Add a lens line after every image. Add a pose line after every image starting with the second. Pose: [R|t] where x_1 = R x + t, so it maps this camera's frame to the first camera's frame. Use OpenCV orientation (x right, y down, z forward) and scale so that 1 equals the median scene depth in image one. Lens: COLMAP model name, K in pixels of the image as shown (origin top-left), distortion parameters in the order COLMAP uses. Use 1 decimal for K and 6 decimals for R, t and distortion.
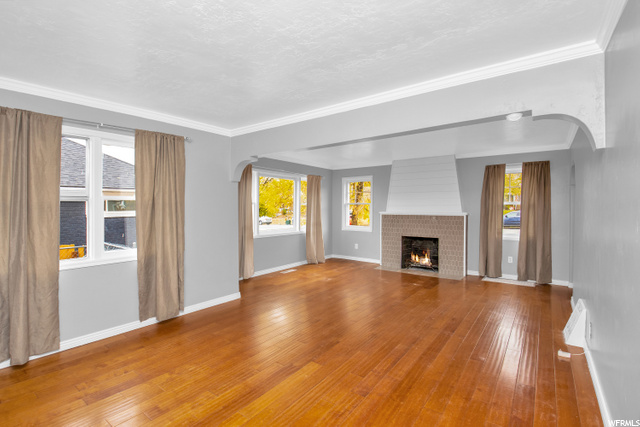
lens RADIAL K [[304.0, 0, 318.0], [0, 304.0, 208.0], [0, 0, 1]] dist [-0.001221, -0.000402]
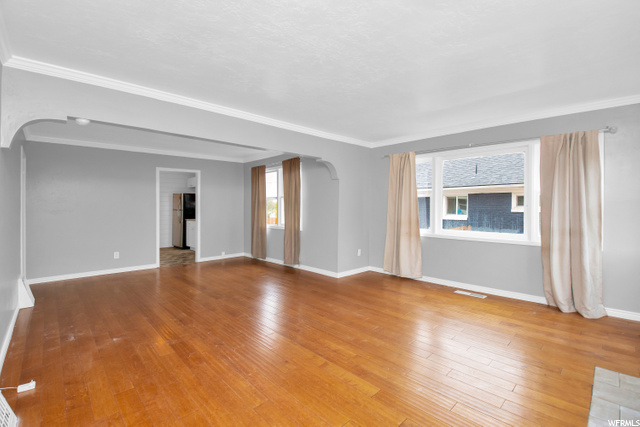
lens RADIAL K [[285.5, 0, 318.8], [0, 285.5, 211.3], [0, 0, 1]] dist [-0.013521, -0.000293]
pose [[-0.156935, 0.018683, -0.987432, 0.625882], [-0.000302, 0.999820, 0.018965, 0.013090], [0.987609, 0.003275, -0.156901, 0.831448]]
